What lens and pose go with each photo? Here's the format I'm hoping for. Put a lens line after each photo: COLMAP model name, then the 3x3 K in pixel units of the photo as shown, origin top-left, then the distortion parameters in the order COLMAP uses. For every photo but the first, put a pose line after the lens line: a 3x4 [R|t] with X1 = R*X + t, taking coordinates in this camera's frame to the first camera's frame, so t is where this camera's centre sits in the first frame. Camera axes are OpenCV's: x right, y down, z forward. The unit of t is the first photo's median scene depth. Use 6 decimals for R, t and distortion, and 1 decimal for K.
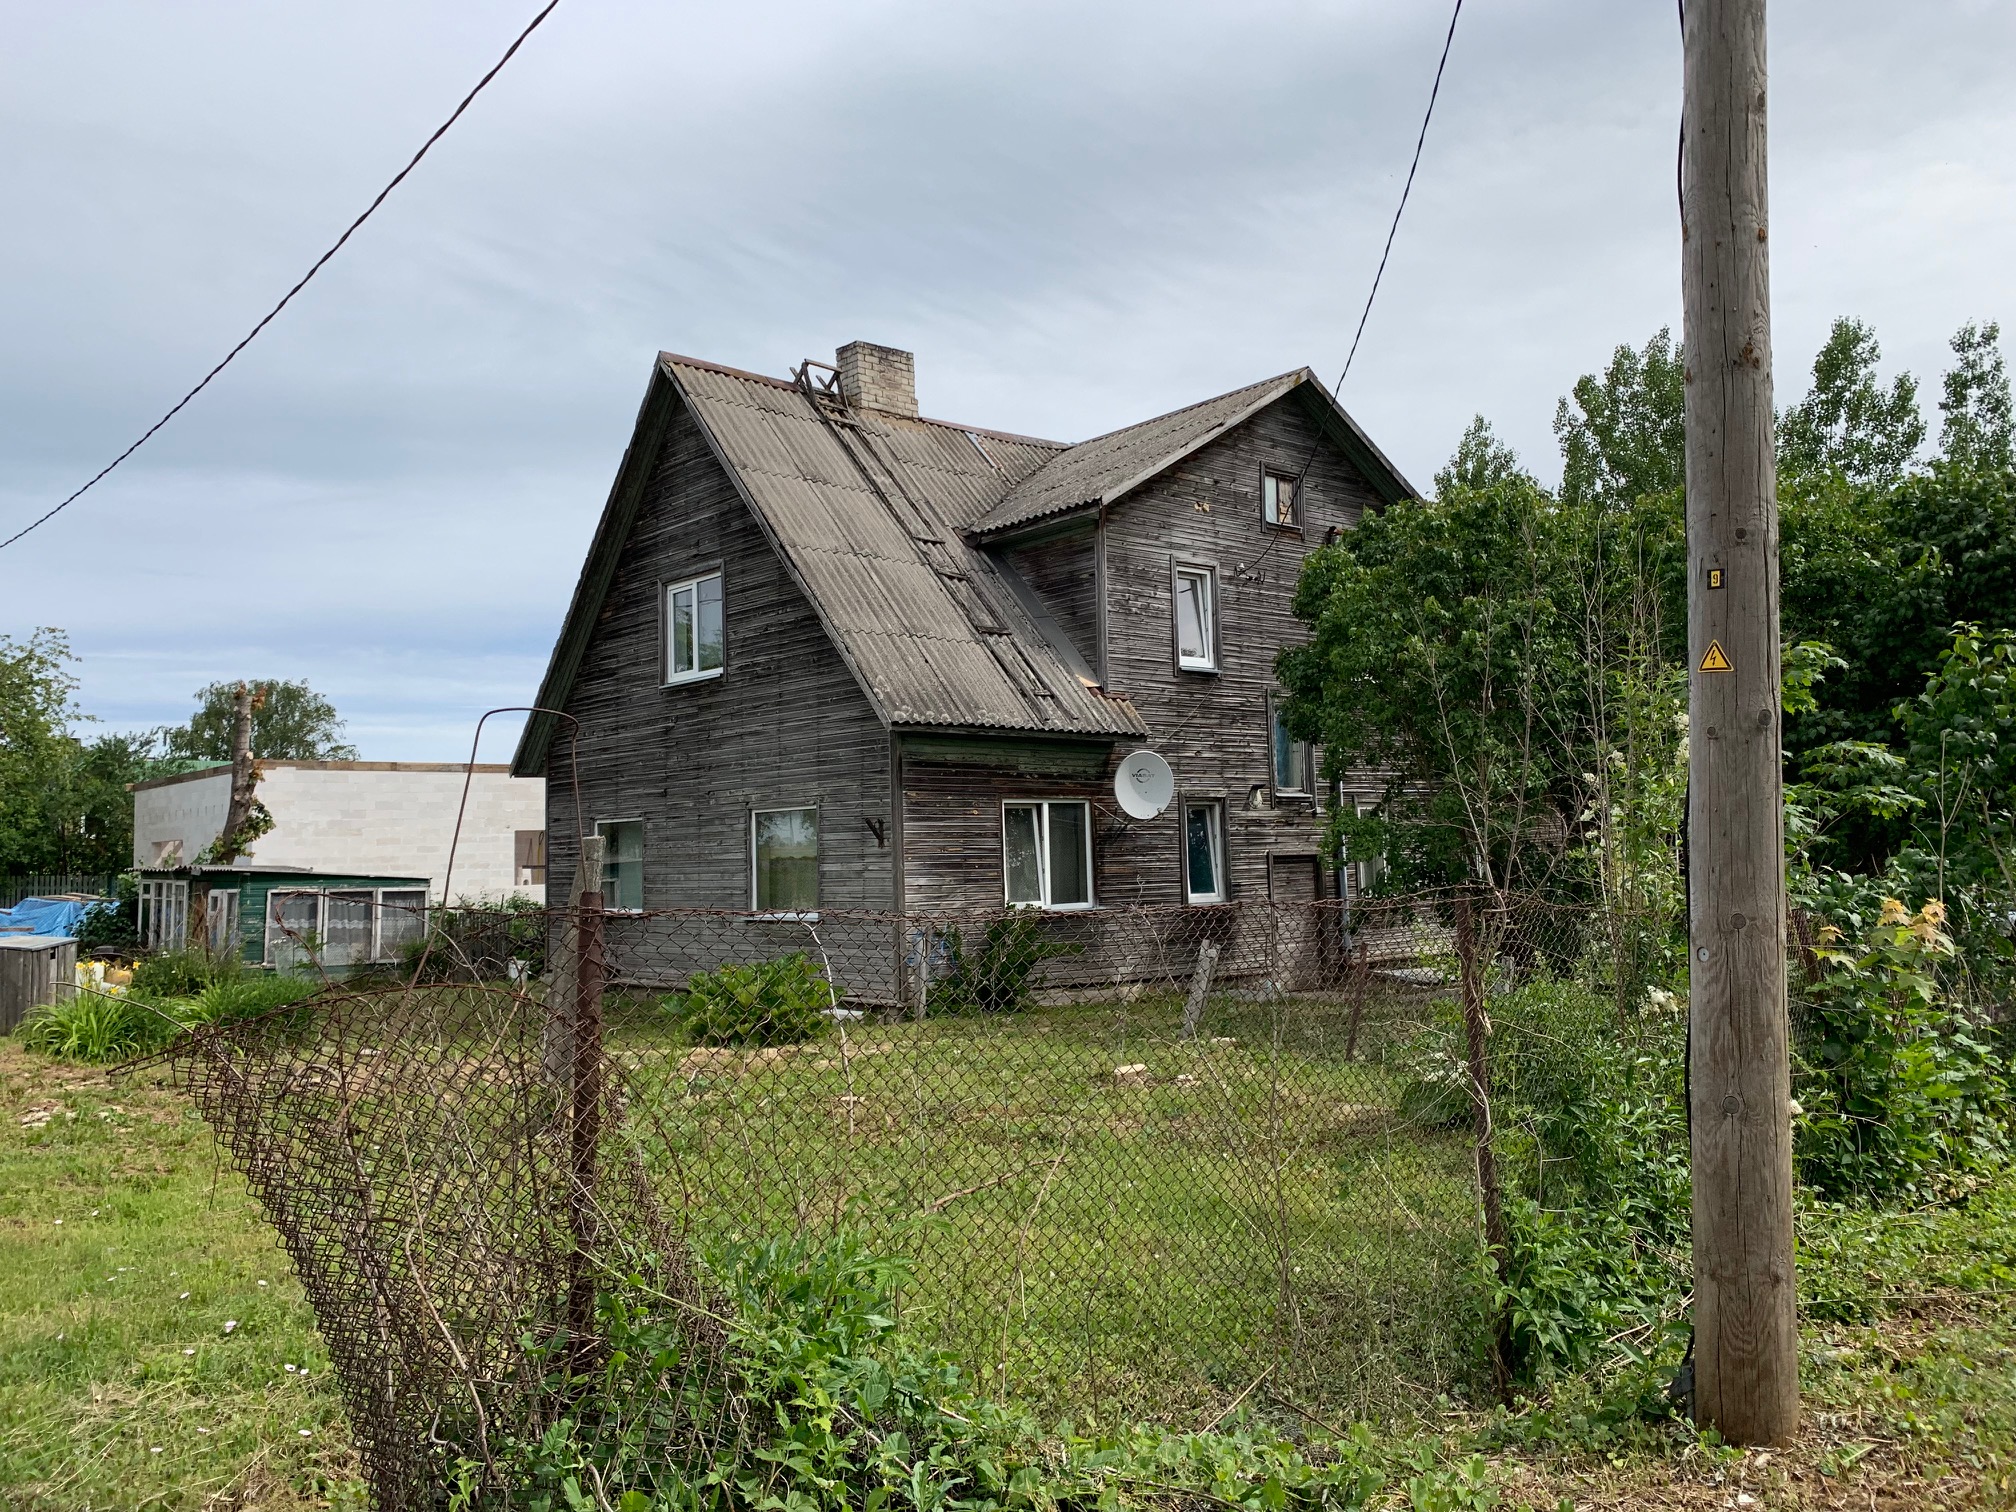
lens RADIAL K [[1503.2, 0, 1008.0], [0, 1503.2, 756.0], [0, 0, 1]] dist [0.036062, -0.039809]
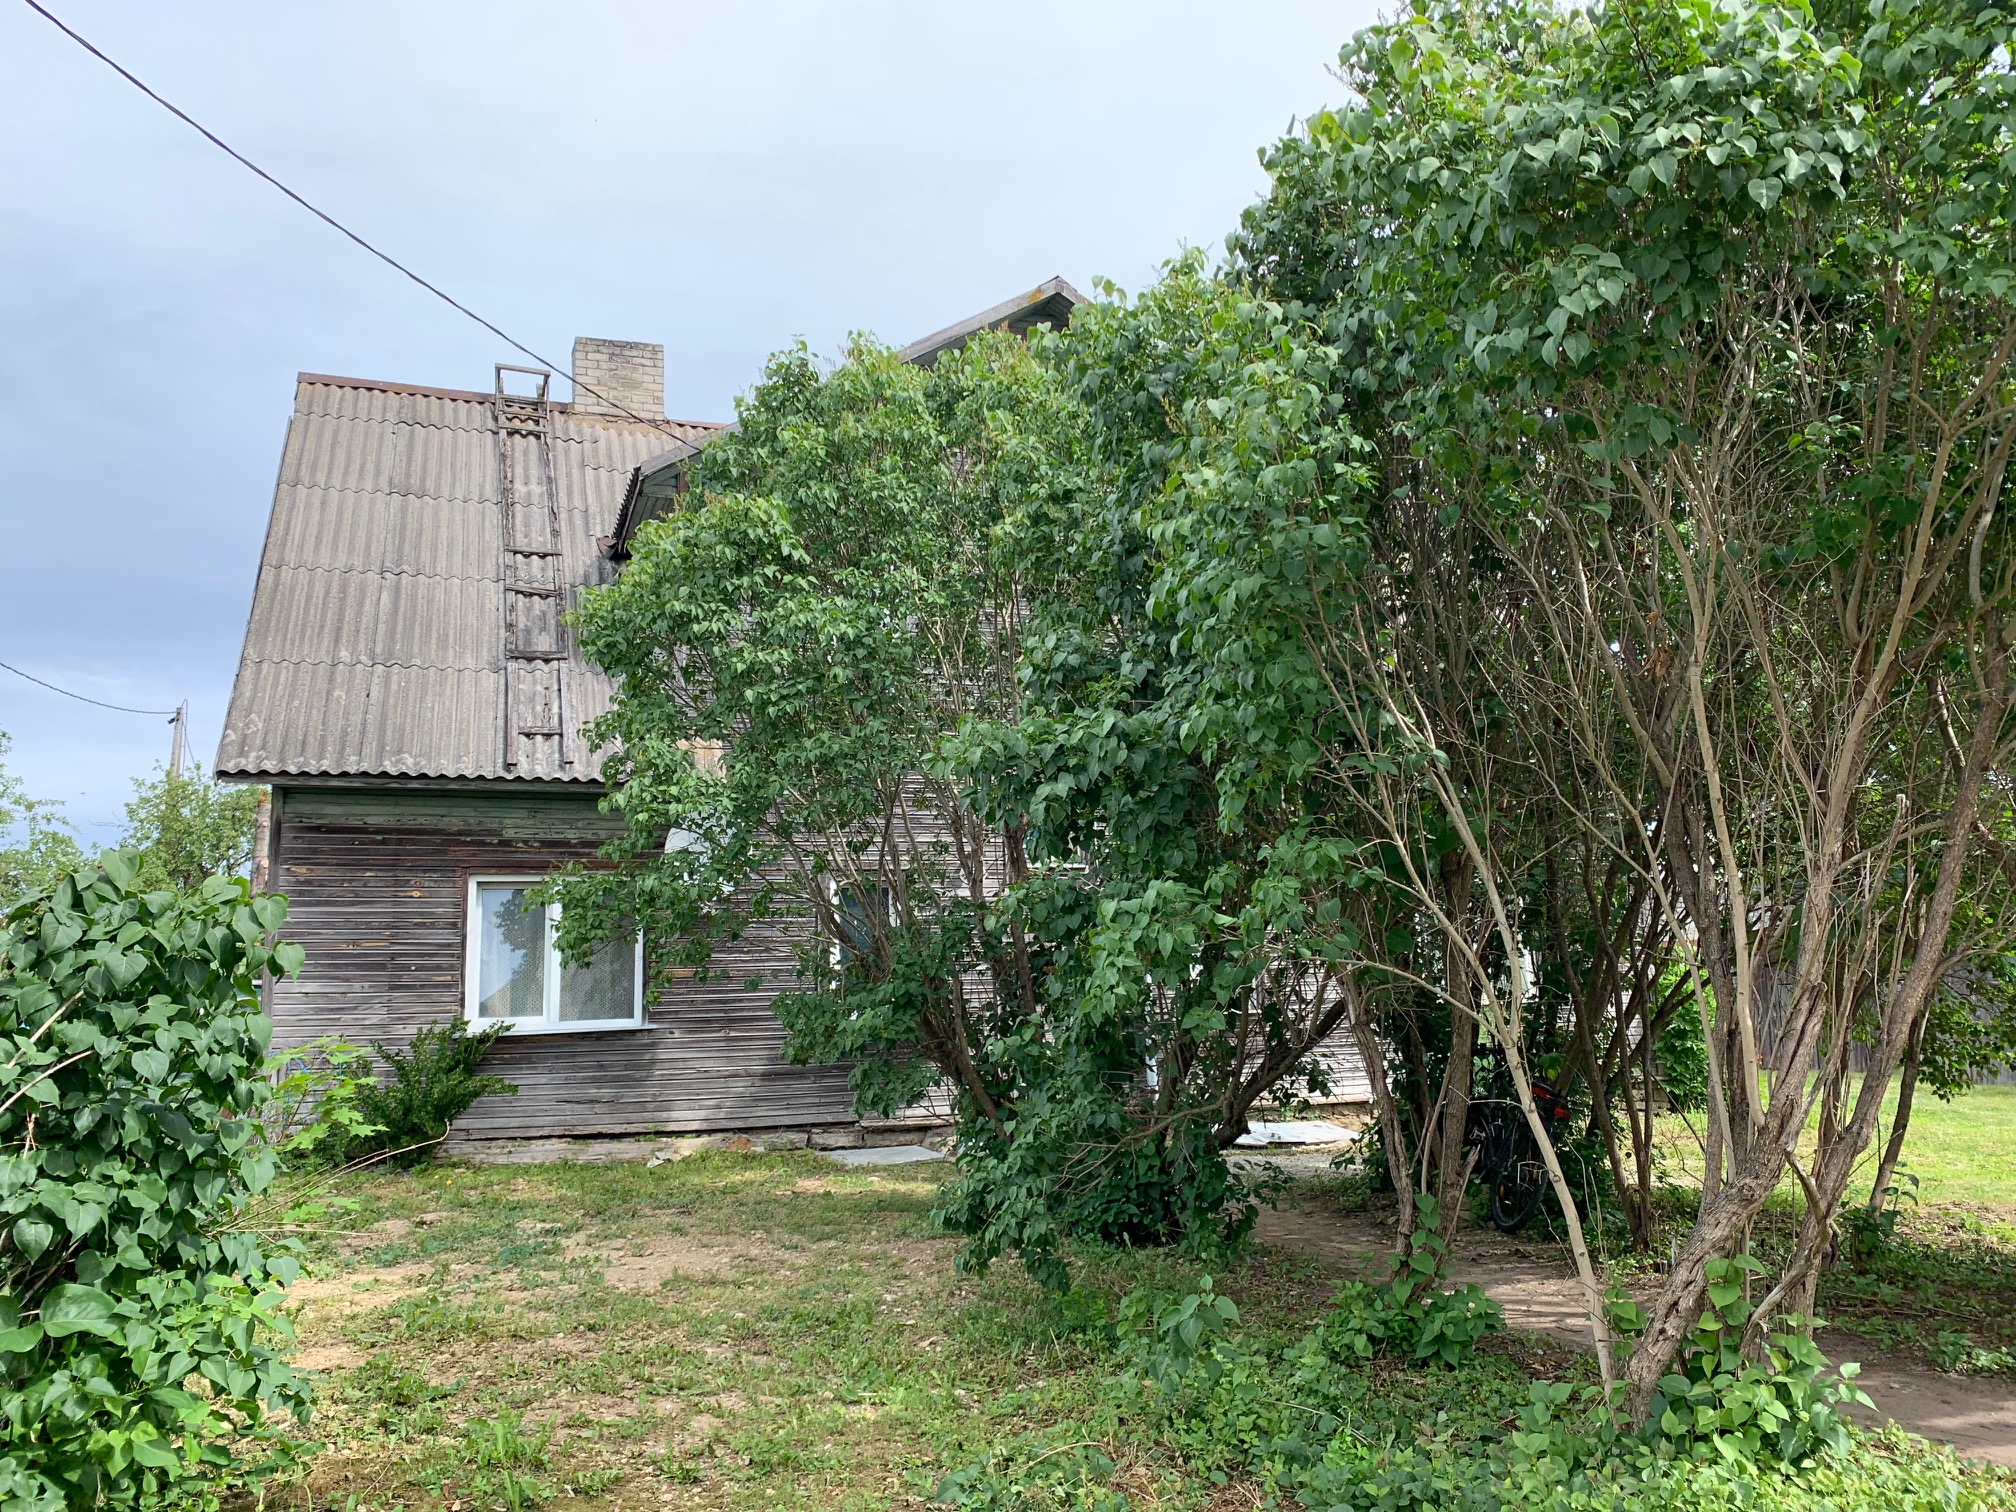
lens RADIAL K [[1503.2, 0, 1008.0], [0, 1503.2, 756.0], [0, 0, 1]] dist [0.036062, -0.039809]
pose [[0.918903, -0.055918, -0.390501, 0.532679], [0.024931, 0.996156, -0.083978, 0.039045], [0.393696, 0.067432, 0.916764, 0.424904]]
